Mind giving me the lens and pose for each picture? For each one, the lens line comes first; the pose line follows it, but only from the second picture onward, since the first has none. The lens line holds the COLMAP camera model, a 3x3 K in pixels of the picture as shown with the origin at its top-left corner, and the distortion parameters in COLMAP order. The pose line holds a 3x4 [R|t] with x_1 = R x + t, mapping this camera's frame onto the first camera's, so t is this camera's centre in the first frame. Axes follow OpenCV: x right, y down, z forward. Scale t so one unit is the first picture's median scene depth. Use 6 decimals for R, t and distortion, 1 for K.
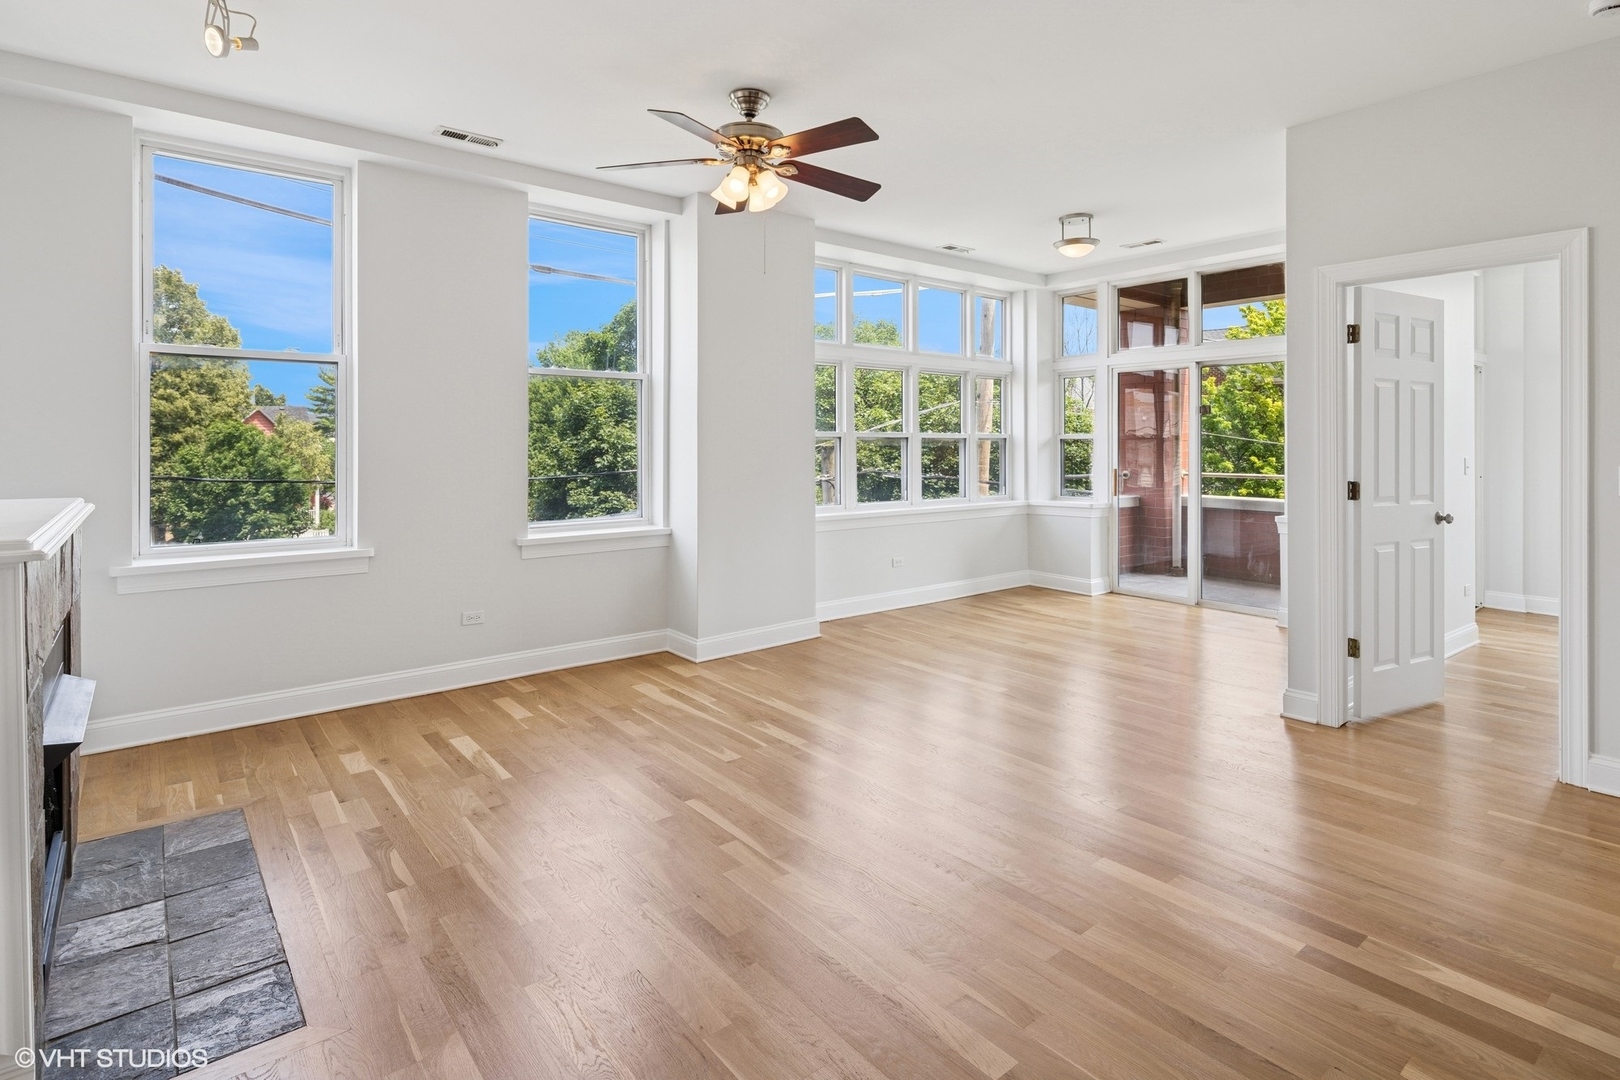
lens RADIAL K [[816.4, 0, 804.9], [0, 816.4, 443.0], [0, 0, 1]] dist [0.001296, -0.000451]
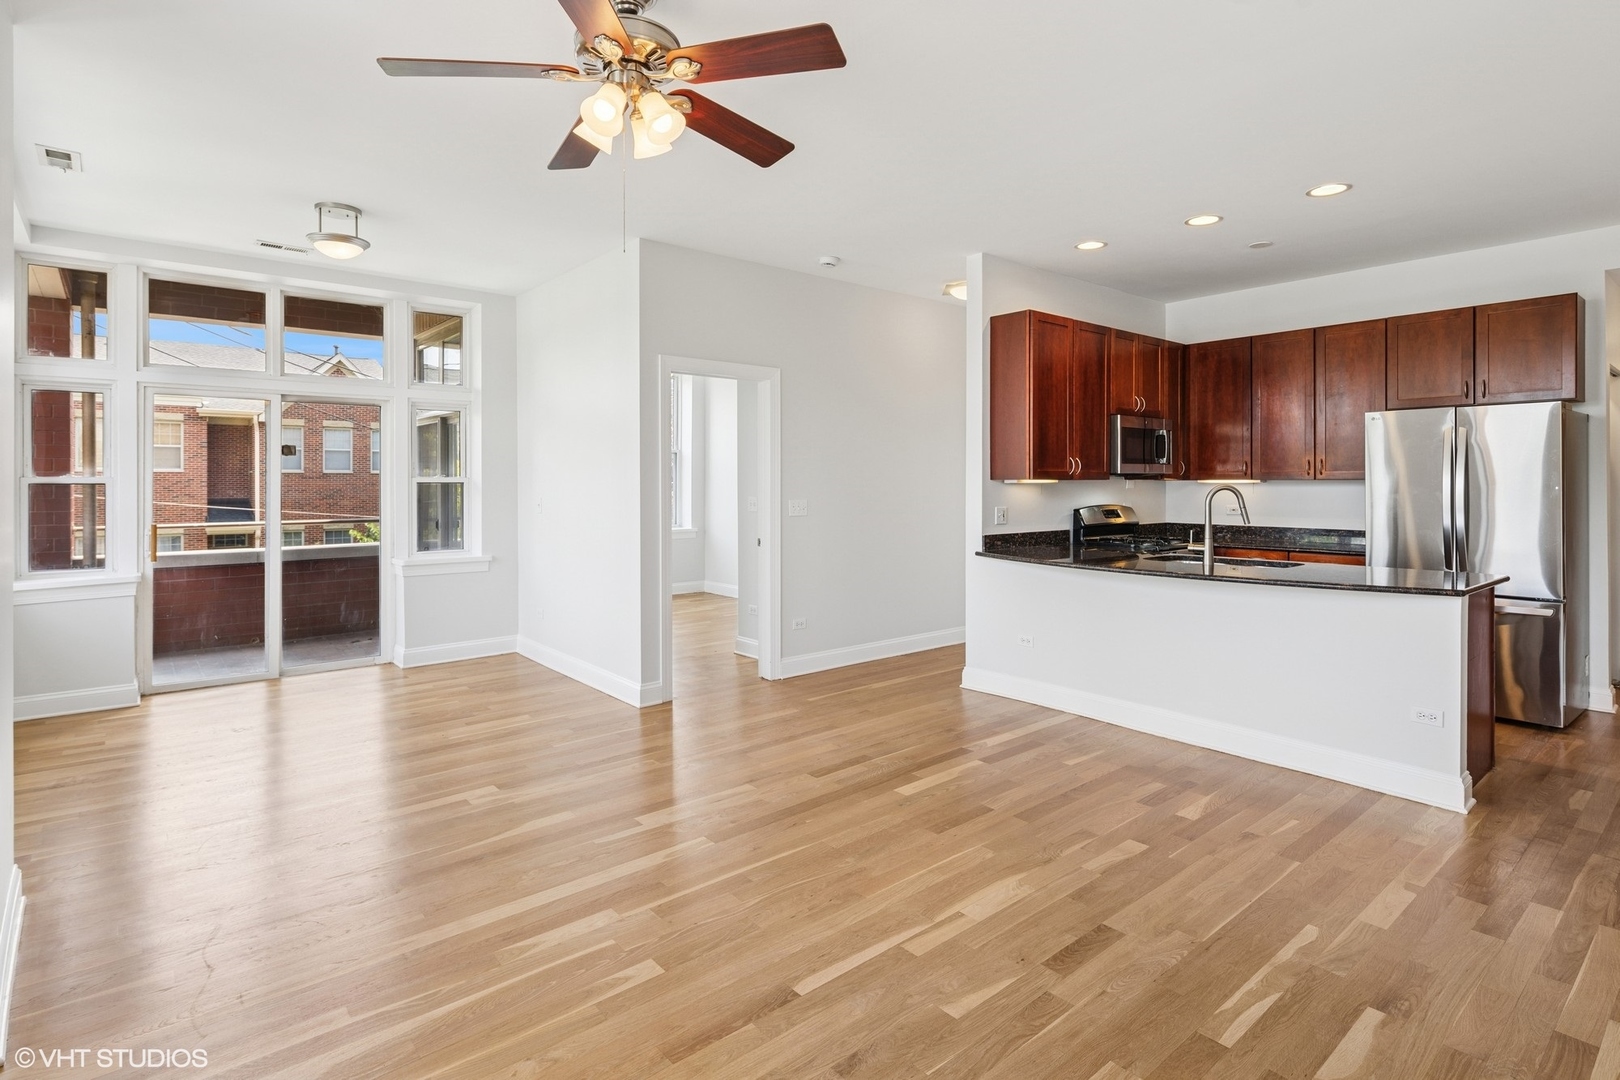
lens RADIAL K [[808.8, 0, 807.1], [0, 808.8, 480.6], [0, 0, 1]] dist [0.001032, -0.002162]
pose [[-0.023603, 0.000574, 0.999721, -0.410253], [0.000261, 1.000000, -0.000568, -0.007049], [-0.999721, 0.000247, -0.023603, 0.481117]]
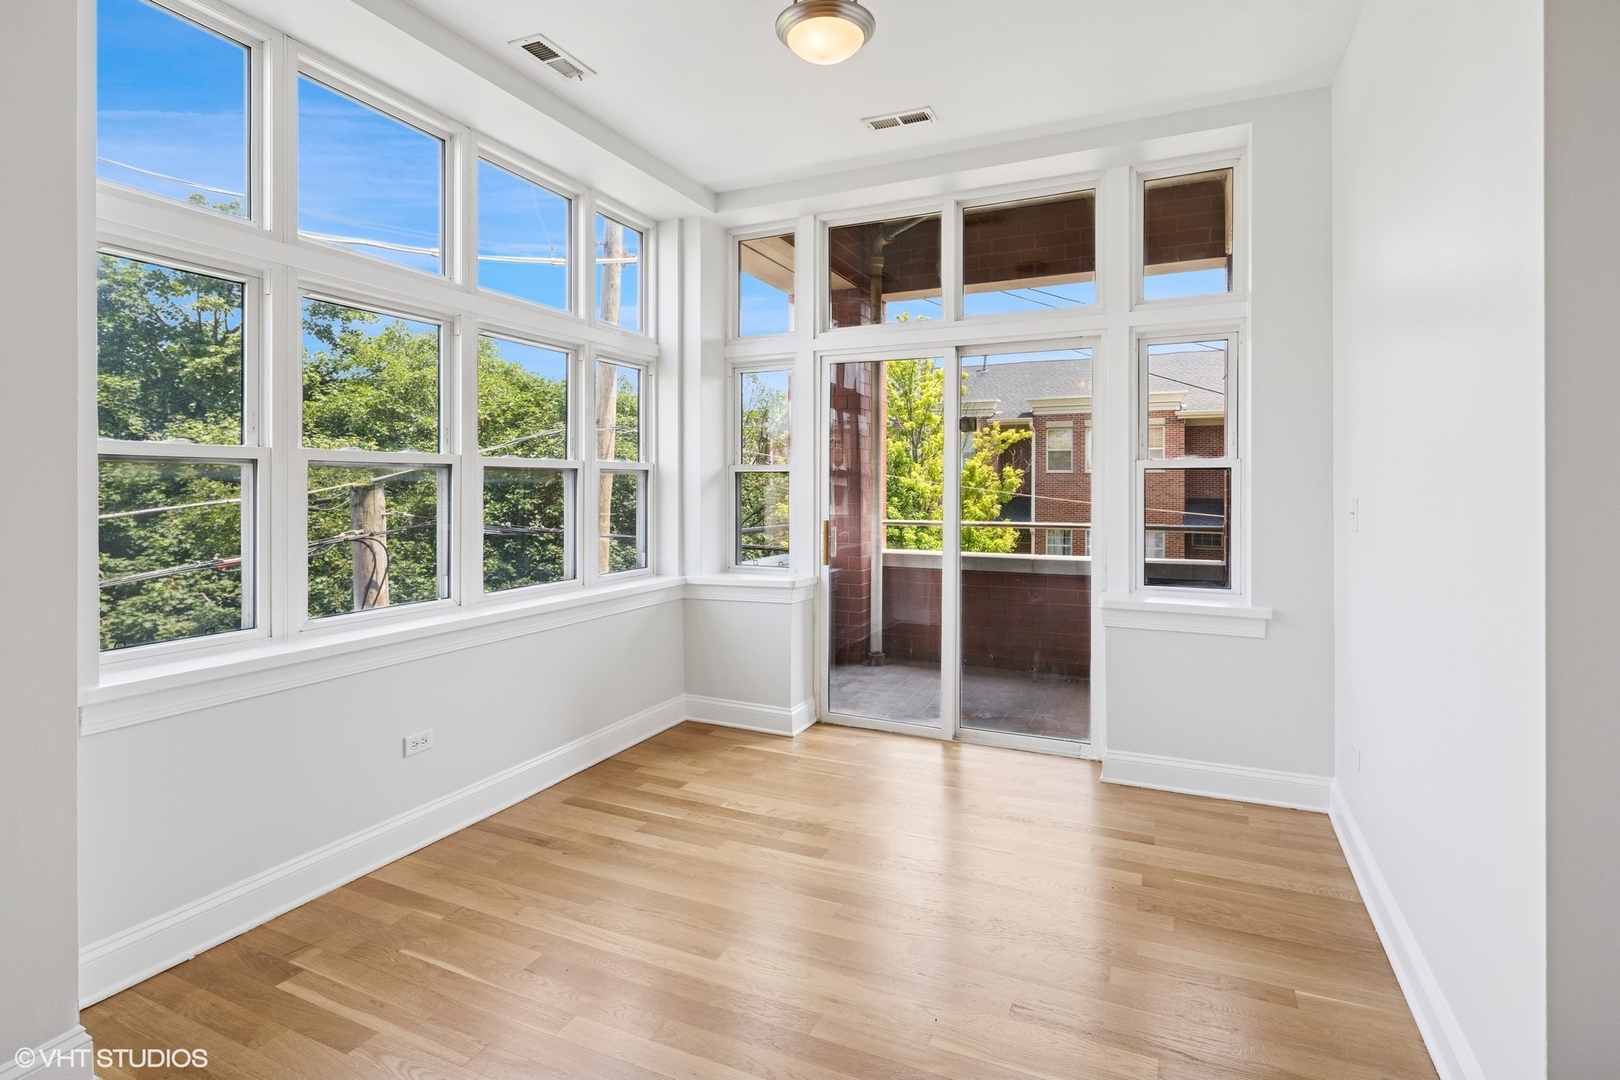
lens RADIAL K [[808.8, 0, 807.1], [0, 808.8, 480.6], [0, 0, 1]] dist [0.001032, -0.002162]
pose [[0.893778, 0.001741, 0.448505, 0.106829], [-0.000214, 0.999994, -0.003454, 0.004282], [-0.448509, 0.002991, 0.893773, 0.517990]]
